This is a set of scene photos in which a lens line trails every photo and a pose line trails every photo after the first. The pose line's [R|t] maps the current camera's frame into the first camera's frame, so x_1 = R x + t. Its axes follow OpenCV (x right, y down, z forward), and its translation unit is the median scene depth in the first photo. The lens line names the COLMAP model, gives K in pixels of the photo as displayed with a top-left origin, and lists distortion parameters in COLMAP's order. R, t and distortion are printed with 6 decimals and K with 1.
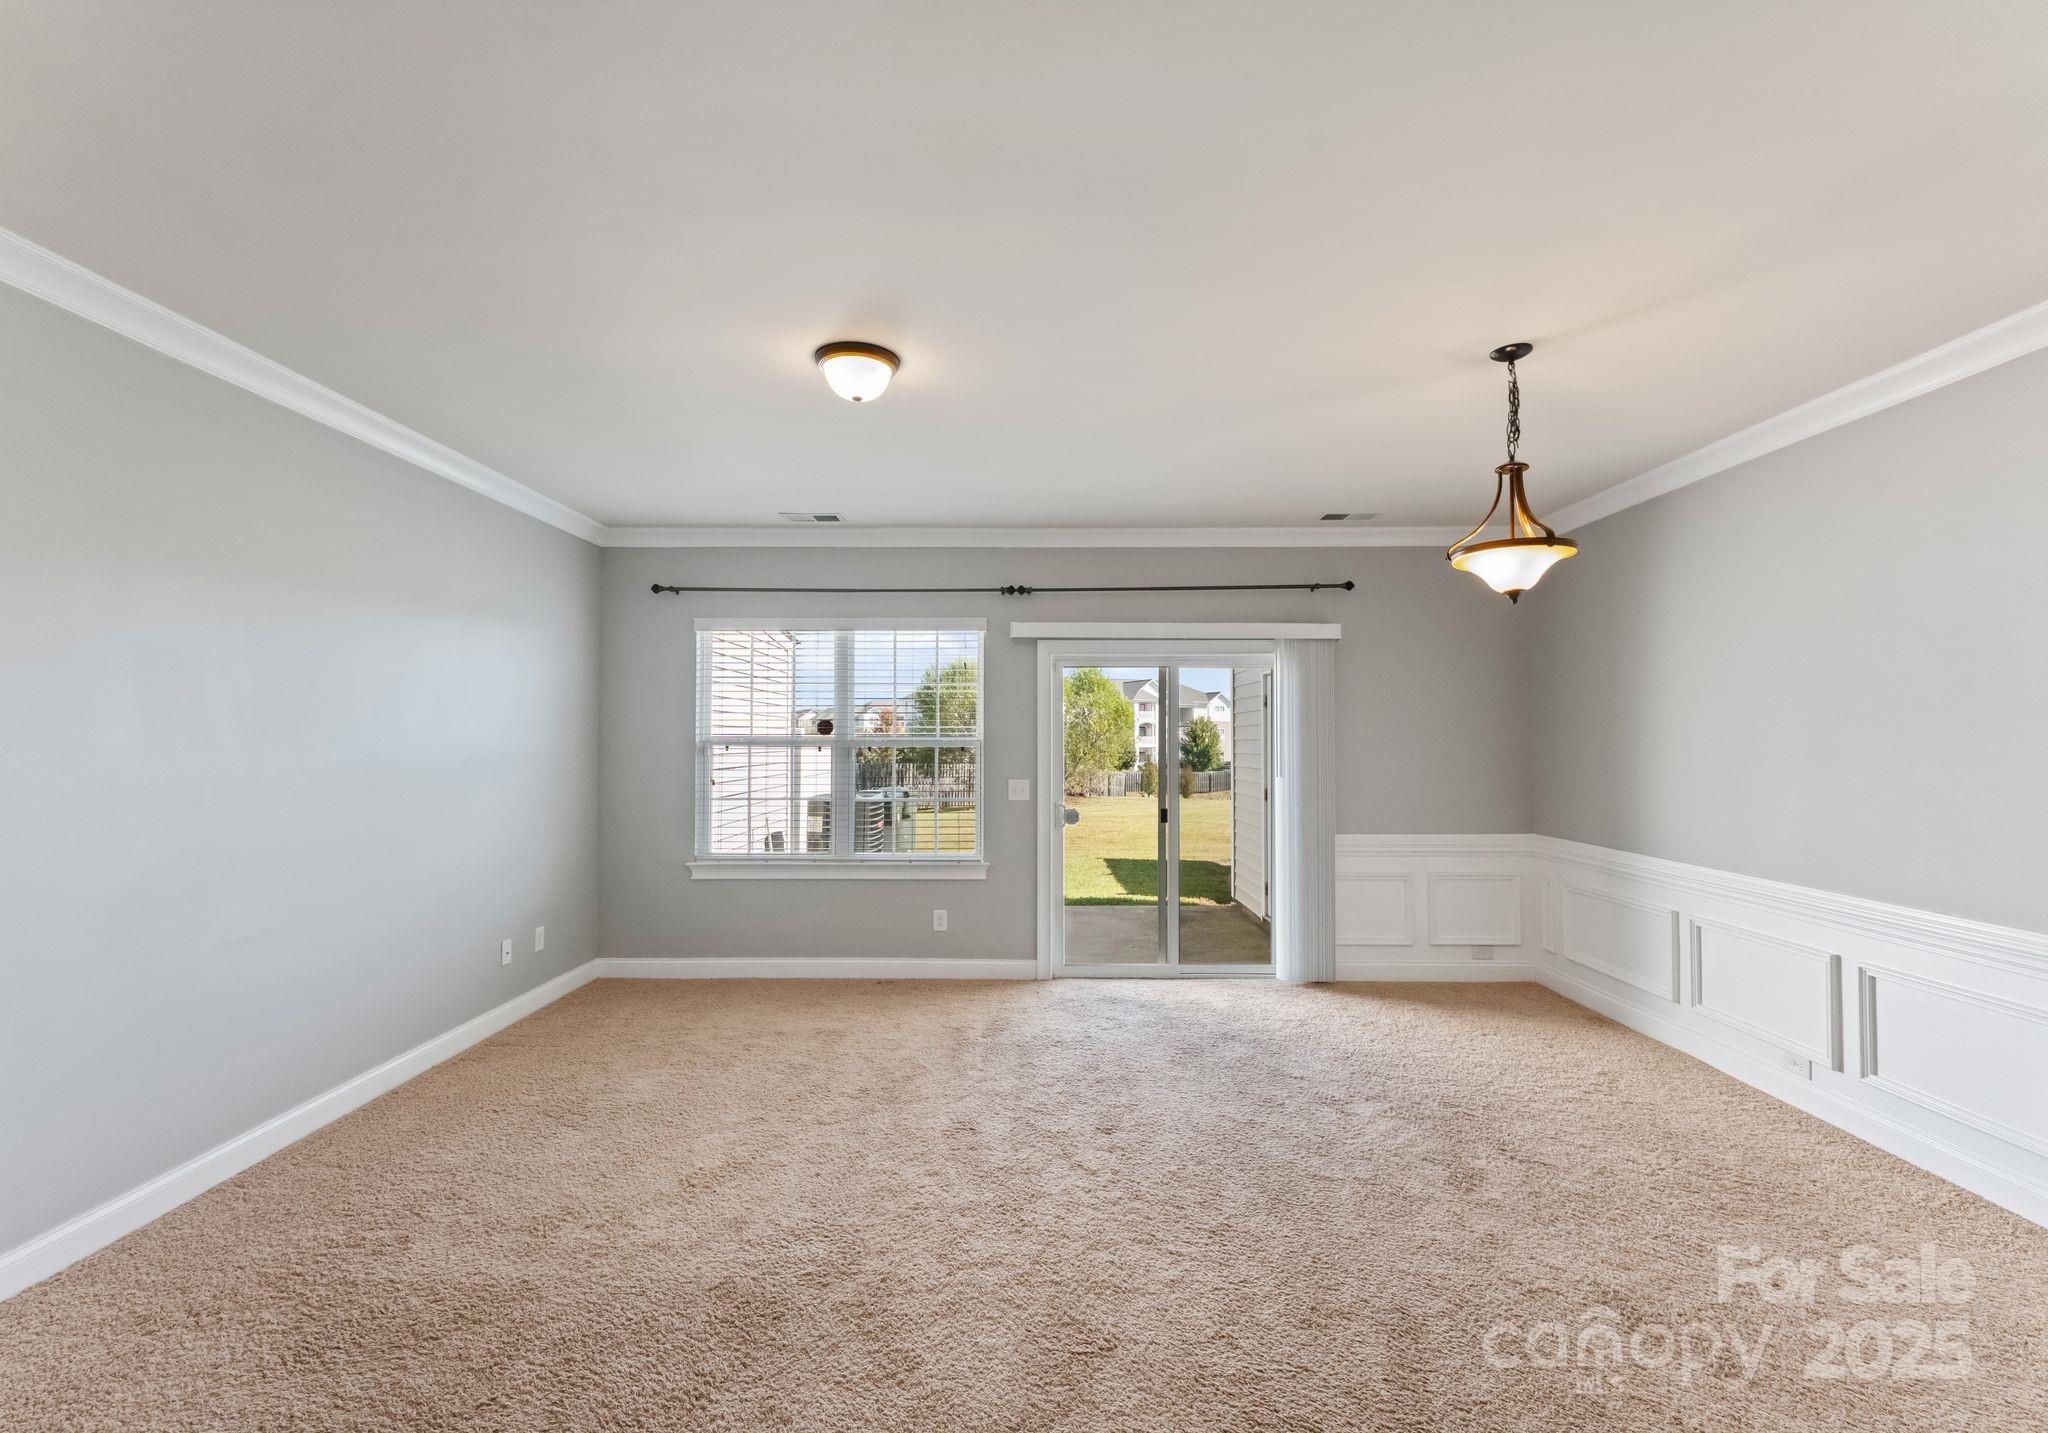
lens RADIAL K [[887.8, 0, 1033.0], [0, 887.8, 720.5], [0, 0, 1]] dist [0.002177, 0.000374]
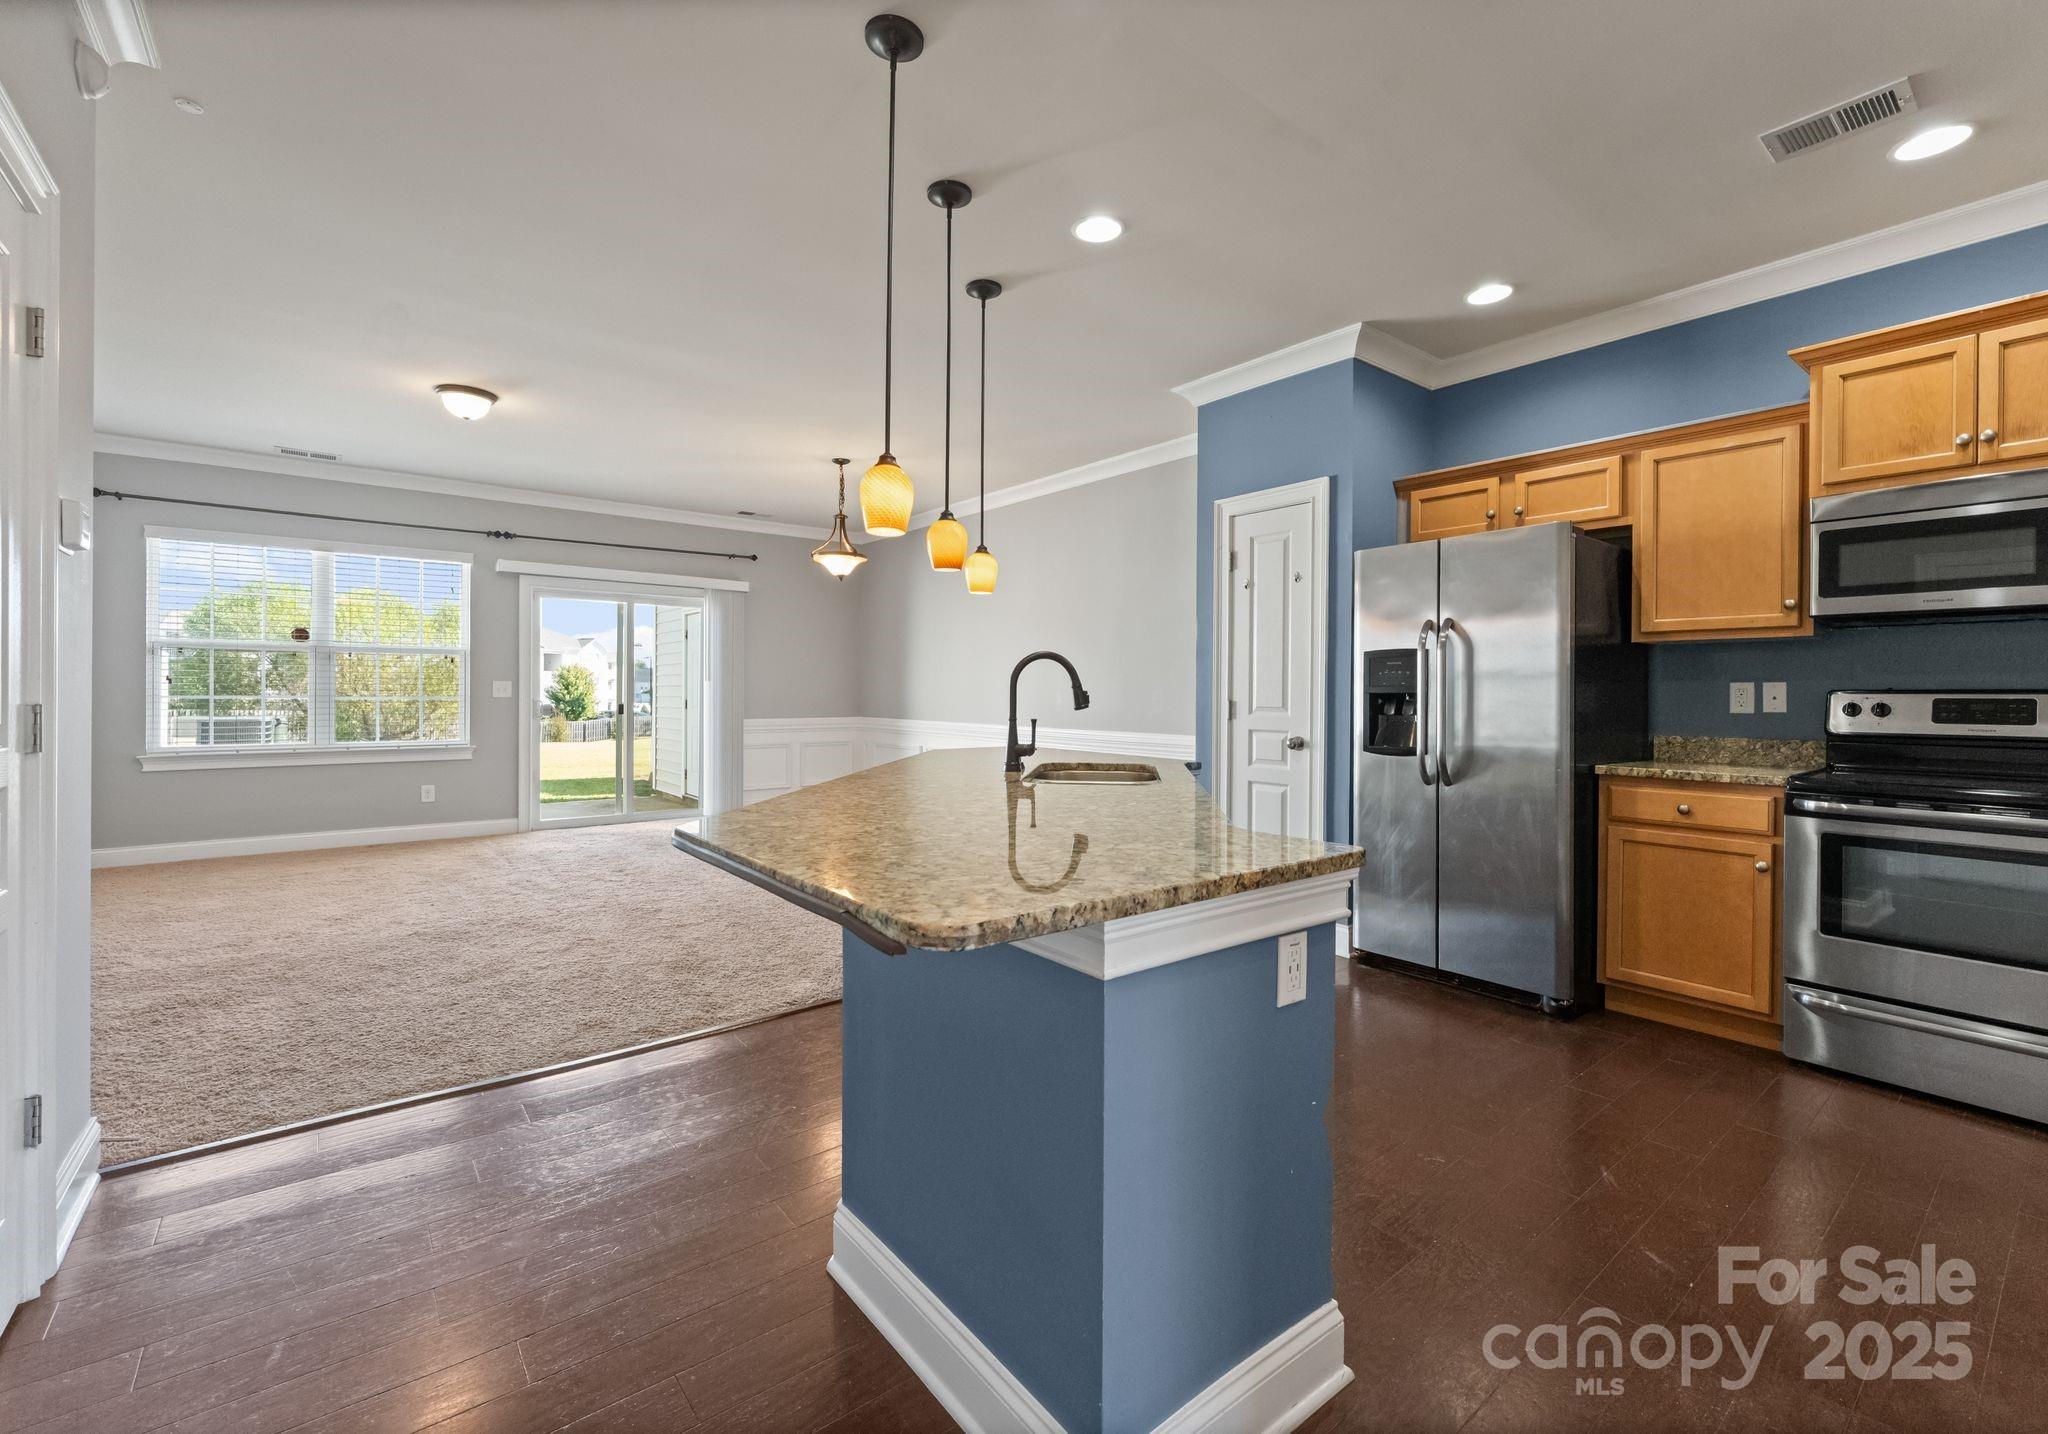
lens RADIAL K [[868.1, 0, 1026.1], [0, 868.1, 693.9], [0, 0, 1]] dist [0.005842, -0.001949]
pose [[0.783458, 0.003451, 0.621436, -0.223956], [-0.019719, 0.999619, 0.019309, 0.049182], [-0.621132, -0.027382, 0.783227, -0.510653]]
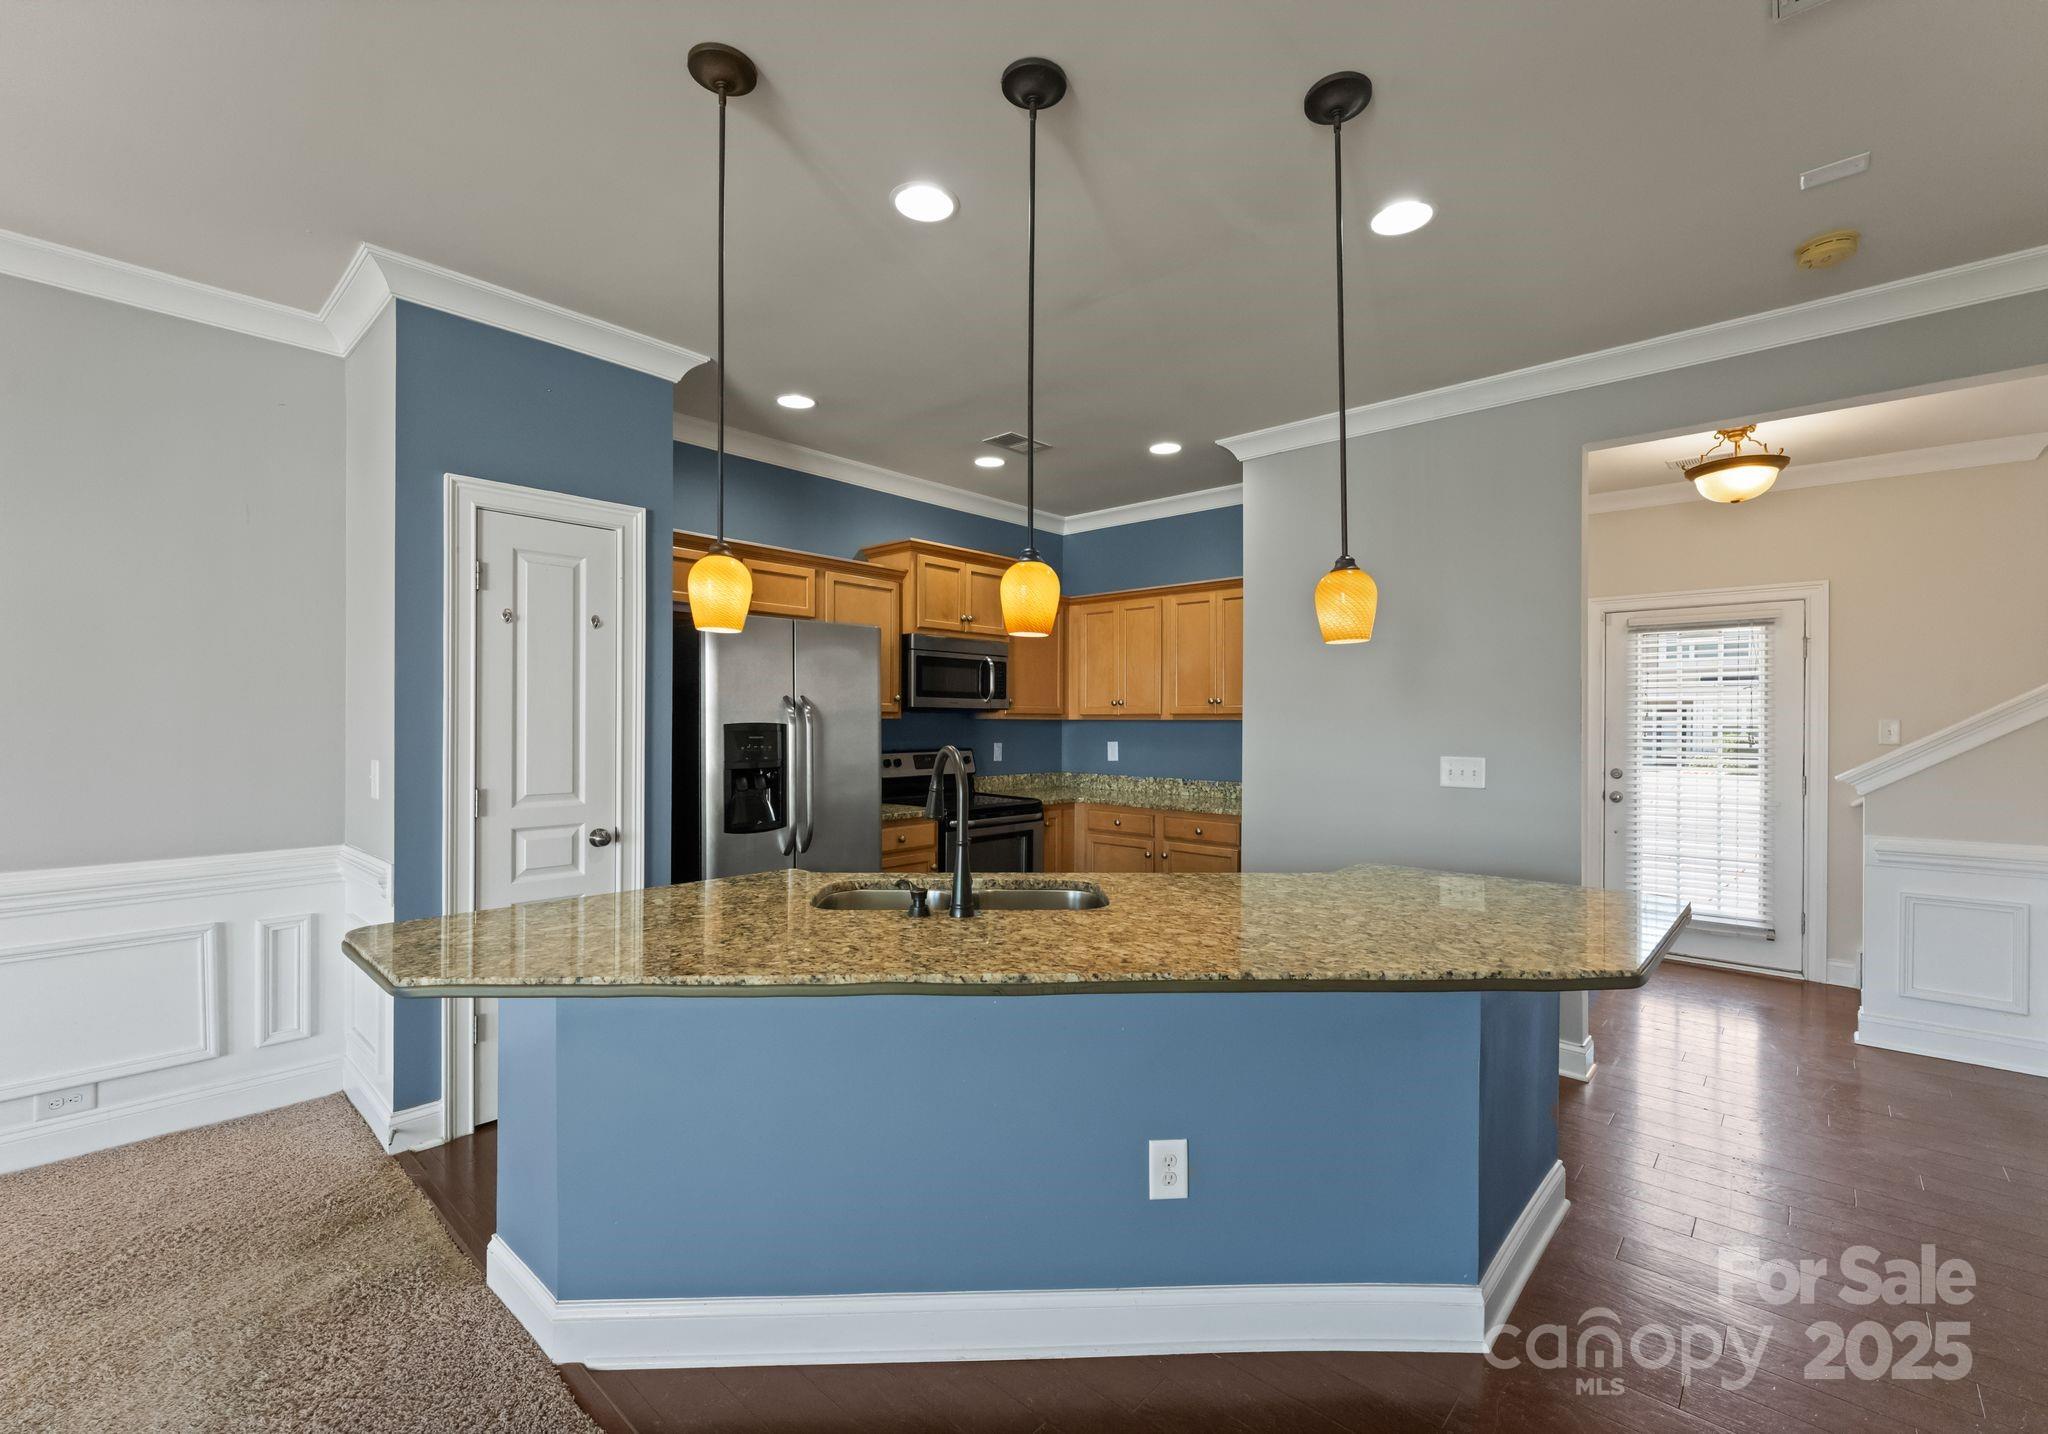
lens RADIAL K [[887.8, 0, 1034.3], [0, 887.8, 724.4], [0, 0, 1]] dist [0.002177, 0.000374]
pose [[-0.755384, -0.009545, 0.655213, -0.177563], [-0.022209, 0.999692, -0.011042, 0.025582], [-0.654906, -0.022892, -0.755364, 0.217840]]
